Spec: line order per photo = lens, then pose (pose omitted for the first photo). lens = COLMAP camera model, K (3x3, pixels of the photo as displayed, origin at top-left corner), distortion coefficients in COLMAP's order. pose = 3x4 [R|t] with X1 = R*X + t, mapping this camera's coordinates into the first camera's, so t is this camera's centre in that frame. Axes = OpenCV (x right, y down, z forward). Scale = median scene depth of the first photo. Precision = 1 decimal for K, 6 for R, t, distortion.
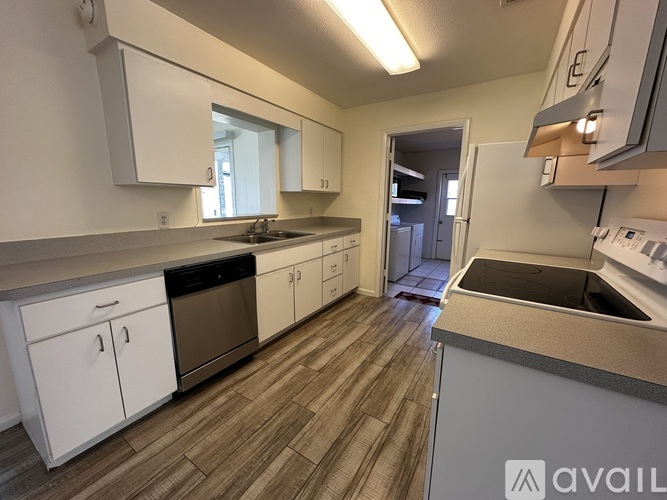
lens RADIAL K [[264.5, 0, 332.5], [0, 264.5, 252.4], [0, 0, 1]] dist [-0.002853, -0.000074]
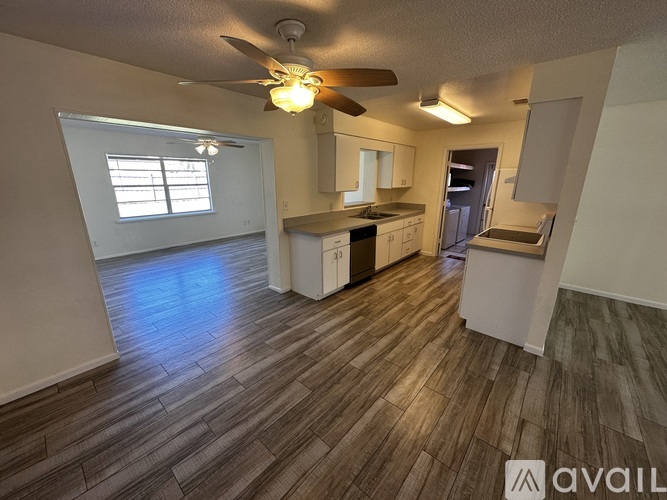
lens RADIAL K [[264.5, 0, 333.4], [0, 264.5, 252.8], [0, 0, 1]] dist [-0.002853, -0.000074]
pose [[0.988943, 0.032416, -0.144710, -0.257909], [-0.020208, 0.996172, 0.085051, 0.042677], [0.146913, -0.081186, 0.985812, -0.828437]]
